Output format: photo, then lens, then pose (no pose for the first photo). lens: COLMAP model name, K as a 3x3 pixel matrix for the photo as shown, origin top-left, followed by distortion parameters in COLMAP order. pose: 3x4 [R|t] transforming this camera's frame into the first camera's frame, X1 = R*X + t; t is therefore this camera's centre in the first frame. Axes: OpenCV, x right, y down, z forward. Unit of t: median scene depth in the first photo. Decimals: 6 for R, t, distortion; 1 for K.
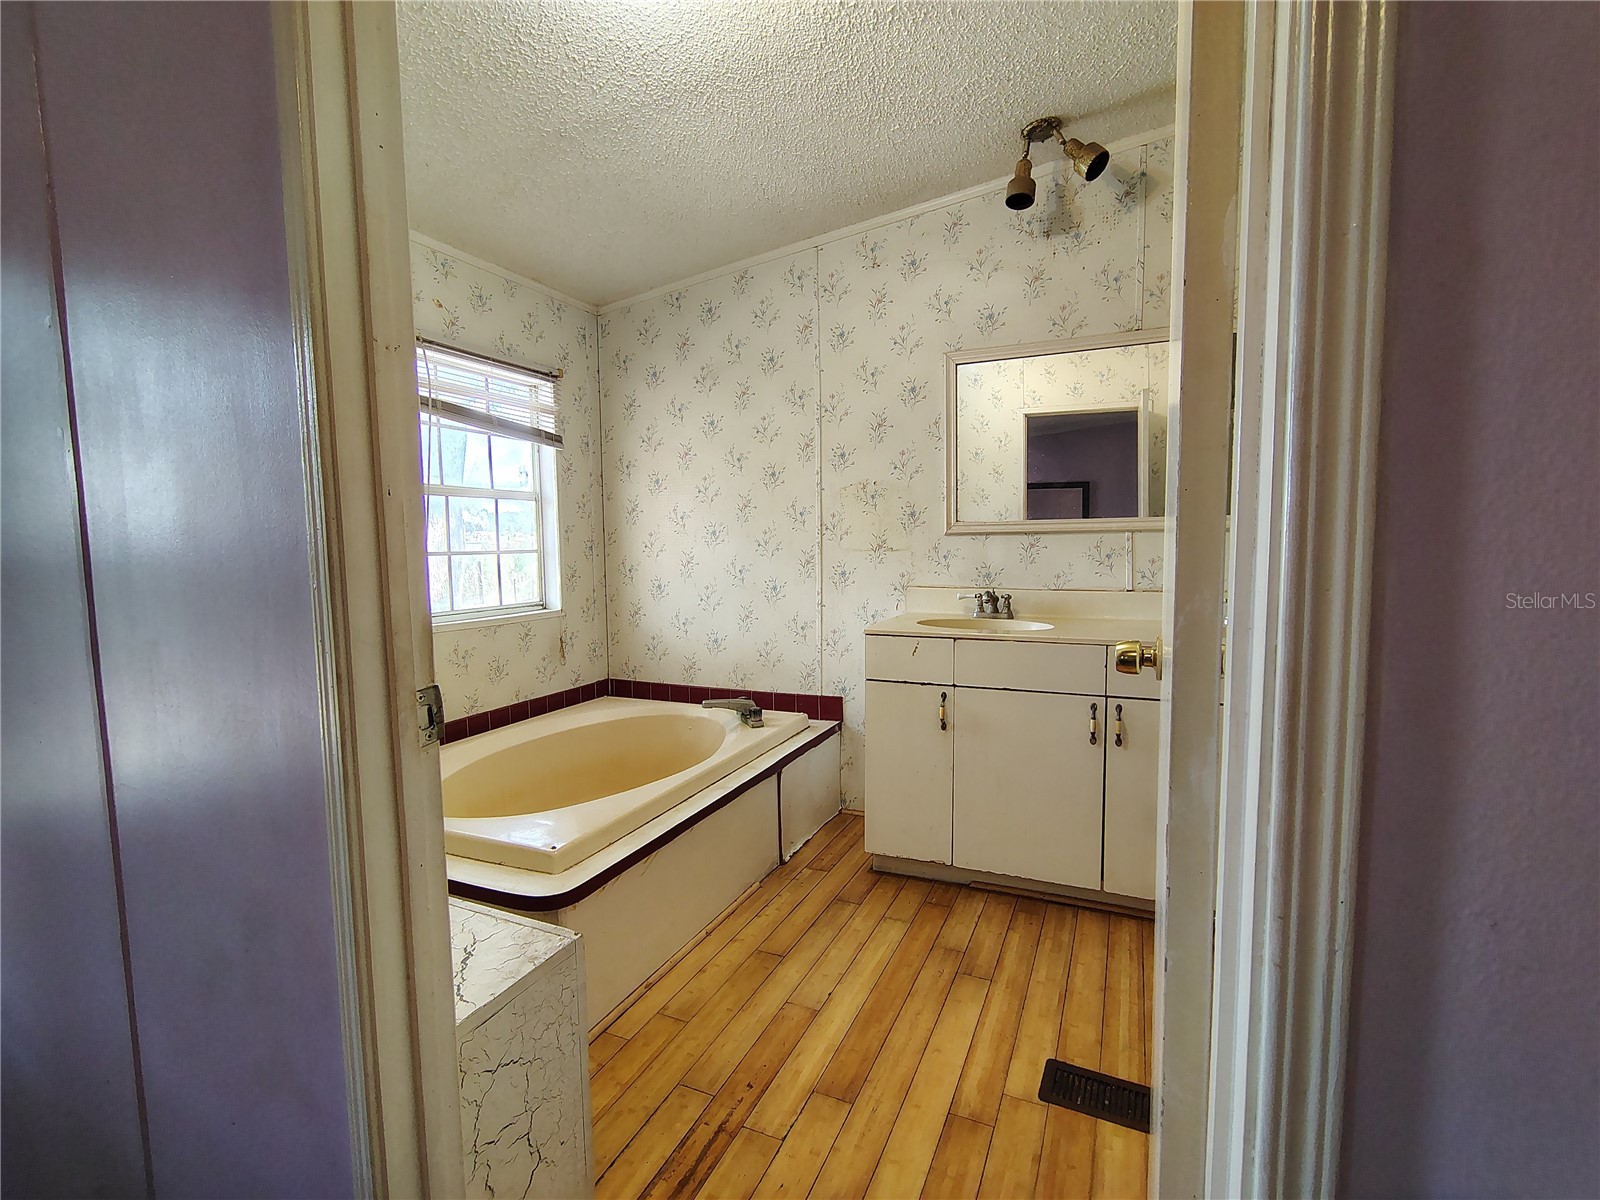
lens RADIAL K [[752.7, 0, 800.0], [0, 752.7, 600.0], [0, 0, 1]] dist [0.001544, -0.000247]
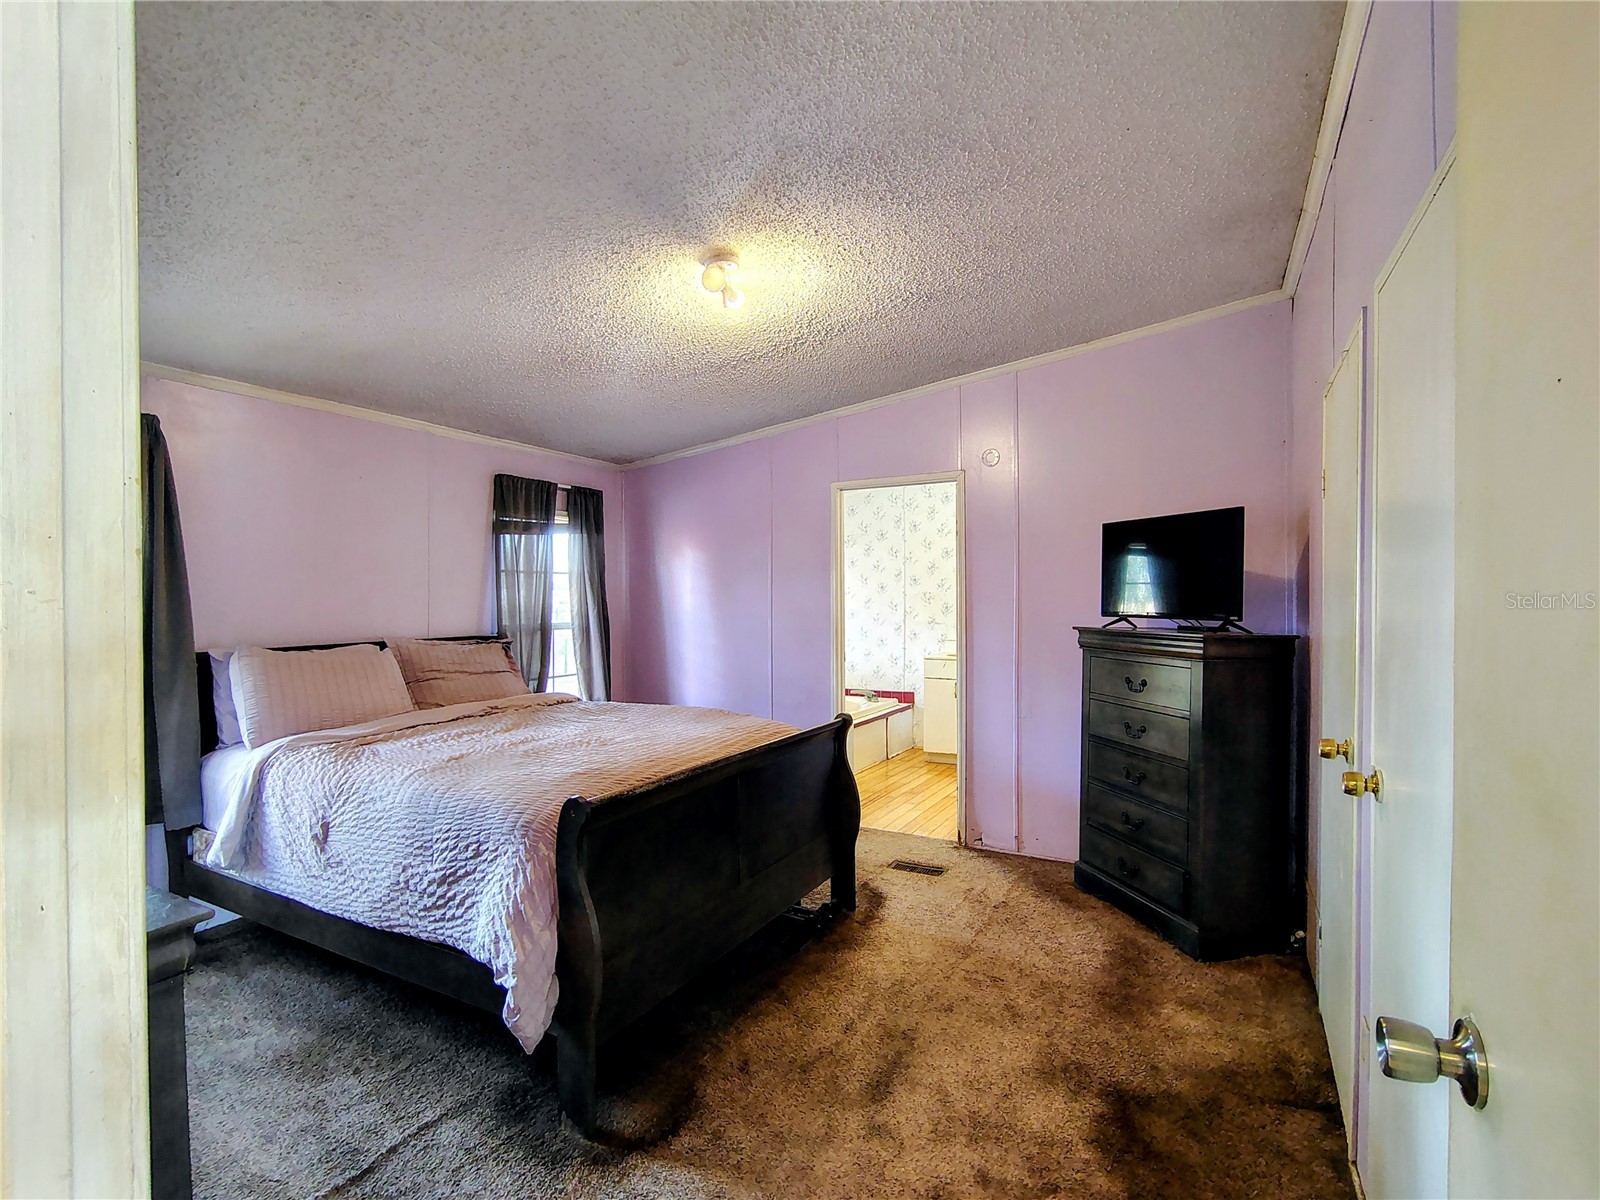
lens RADIAL K [[752.7, 0, 800.0], [0, 752.7, 600.0], [0, 0, 1]] dist [0.001544, -0.000247]
pose [[0.995626, 0.012690, -0.092564, -0.073300], [-0.020299, 0.996447, -0.081735, 0.051630], [0.091198, 0.083256, 0.992346, -1.207009]]
